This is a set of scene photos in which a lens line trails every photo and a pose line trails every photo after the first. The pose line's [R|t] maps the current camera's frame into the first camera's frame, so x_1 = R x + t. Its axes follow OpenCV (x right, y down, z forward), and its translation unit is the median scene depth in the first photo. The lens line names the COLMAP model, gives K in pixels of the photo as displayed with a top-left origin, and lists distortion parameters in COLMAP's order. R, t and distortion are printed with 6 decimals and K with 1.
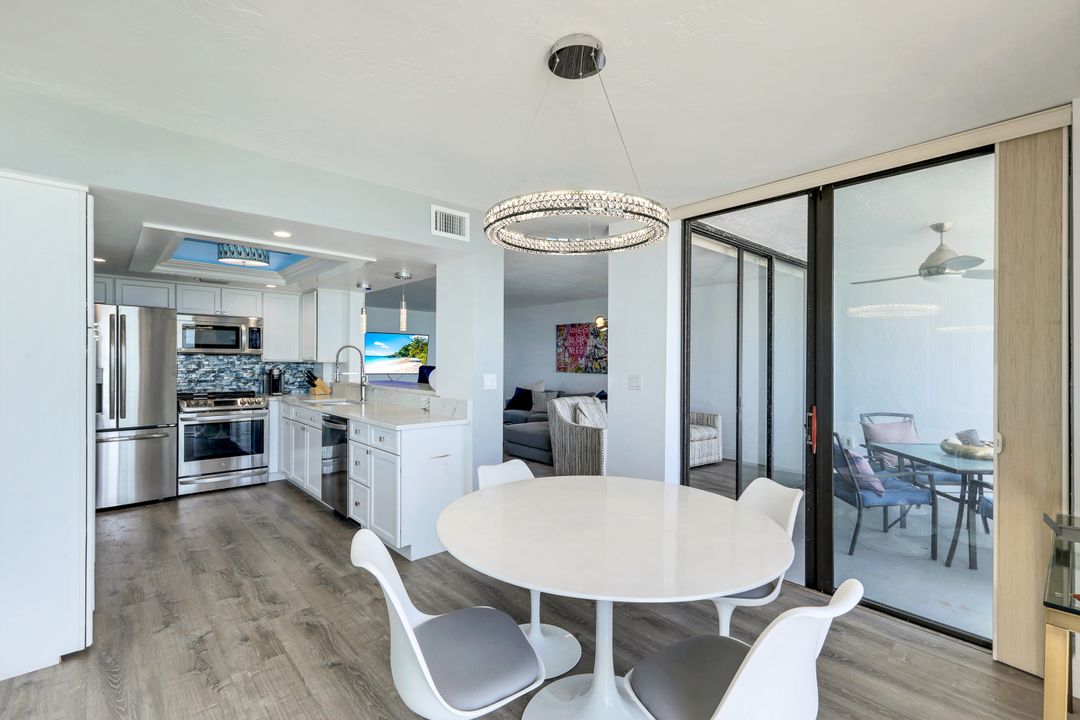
lens RADIAL K [[485.9, 0, 545.6], [0, 485.9, 359.6], [0, 0, 1]] dist [0.001789, 0.000163]
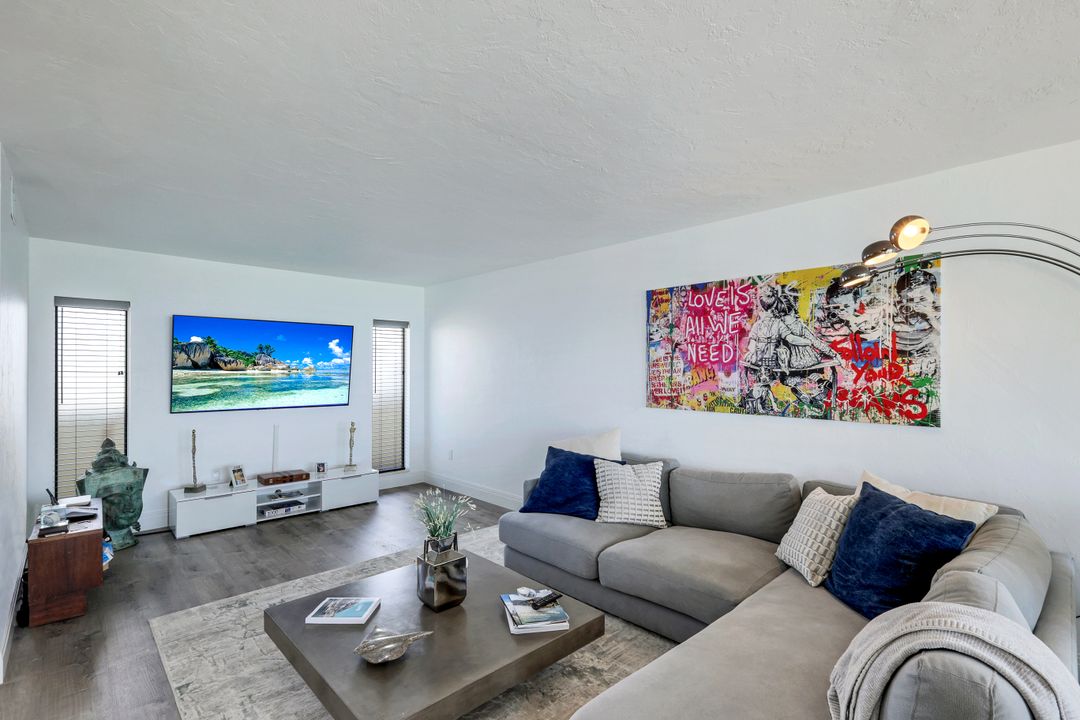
lens RADIAL K [[502.4, 0, 547.2], [0, 502.4, 368.1], [0, 0, 1]] dist [0.000001, -0.000115]
pose [[0.999745, -0.007762, 0.021205, -0.120752], [0.007779, 0.999969, -0.000715, -0.012604], [-0.021199, 0.000880, 0.999775, 1.005891]]
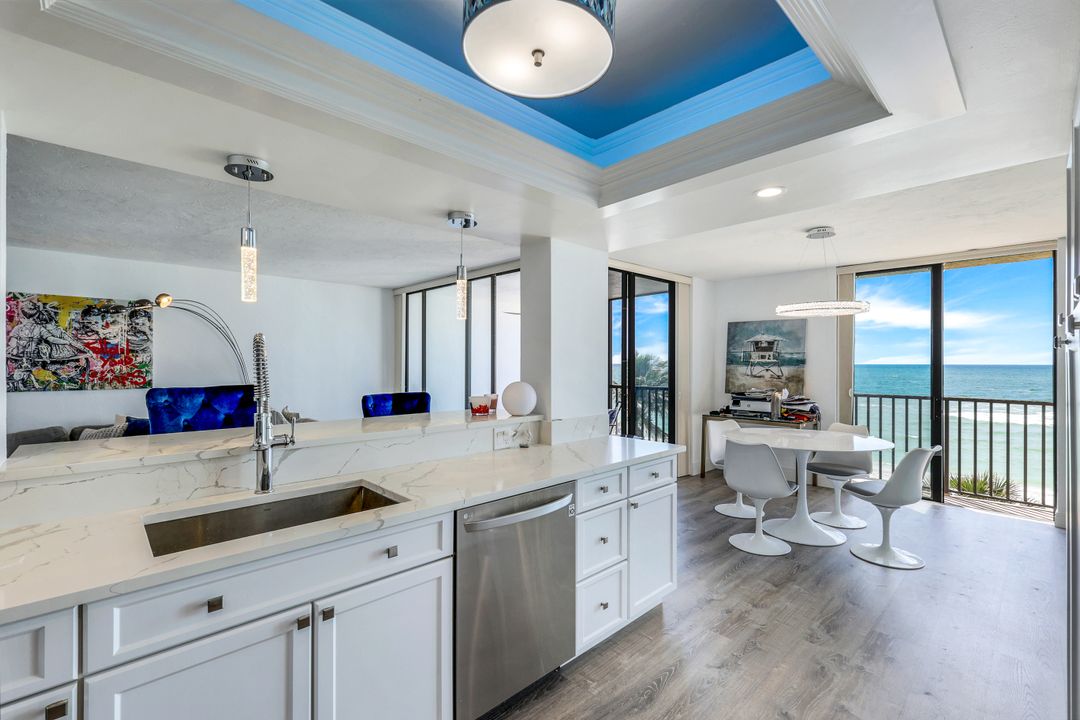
lens RADIAL K [[471.7, 0, 540.0], [0, 471.7, 360.0], [0, 0, 1]] dist [-0.000166, -0.000099]
pose [[-0.018987, -0.003474, 0.999814, -0.667020], [-0.000718, 0.999994, 0.003461, -0.011934], [-0.999819, -0.000652, -0.018989, 0.740907]]
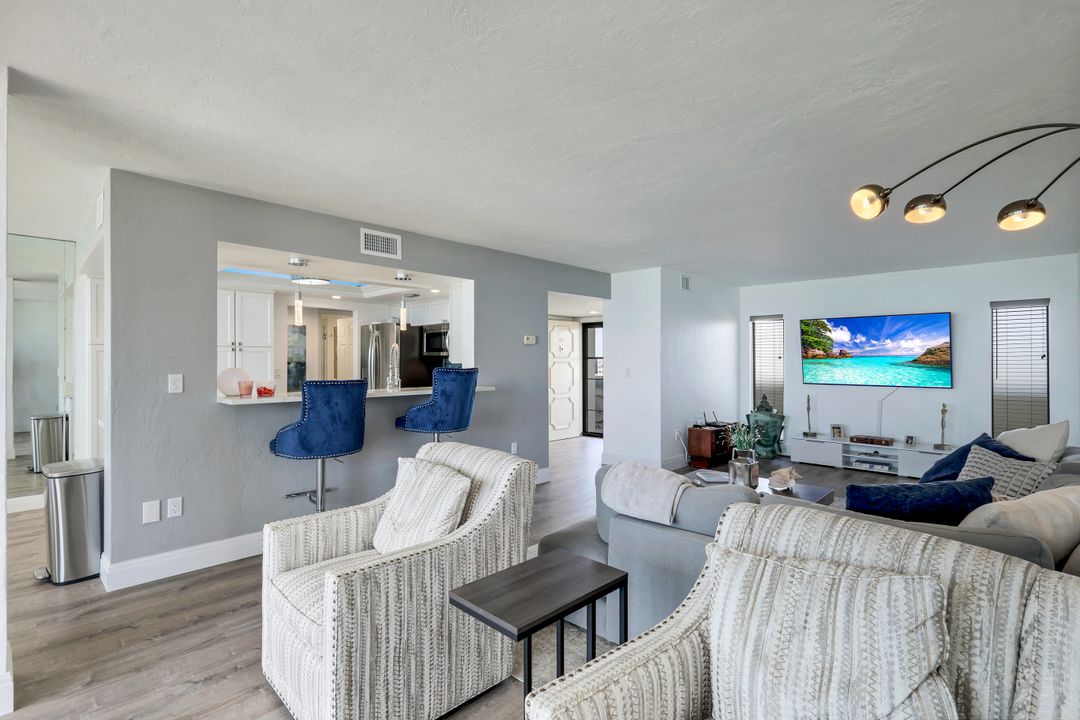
lens RADIAL K [[500.0, 0, 543.6], [0, 500.0, 358.2], [0, 0, 1]] dist [0.001636, 0.000257]
pose [[0.056764, -0.012749, -0.998306, 0.497905], [0.002135, 0.999918, -0.012648, 0.006770], [0.998385, -0.001414, 0.056787, 1.116035]]
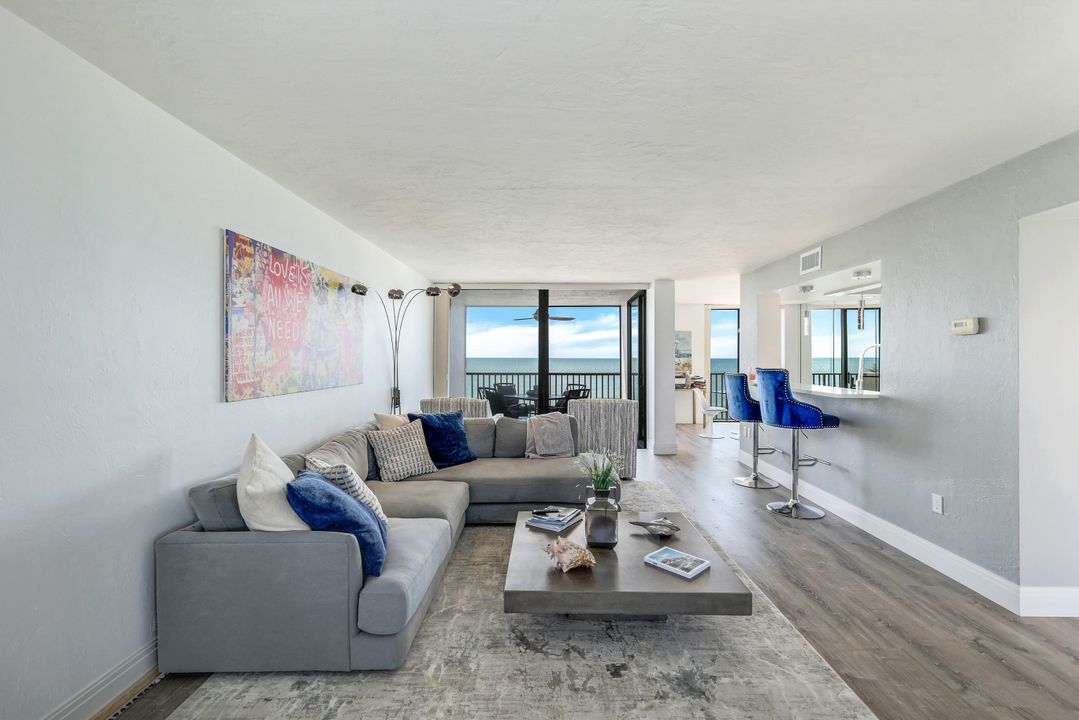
lens RADIAL K [[474.2, 0, 540.1], [0, 474.2, 355.7], [0, 0, 1]] dist [0.000526, 0.000384]
pose [[-0.728308, -0.009917, 0.685178, -0.498494], [-0.009720, 0.999944, 0.004141, -0.005802], [-0.685181, -0.003644, -0.728364, 1.852132]]
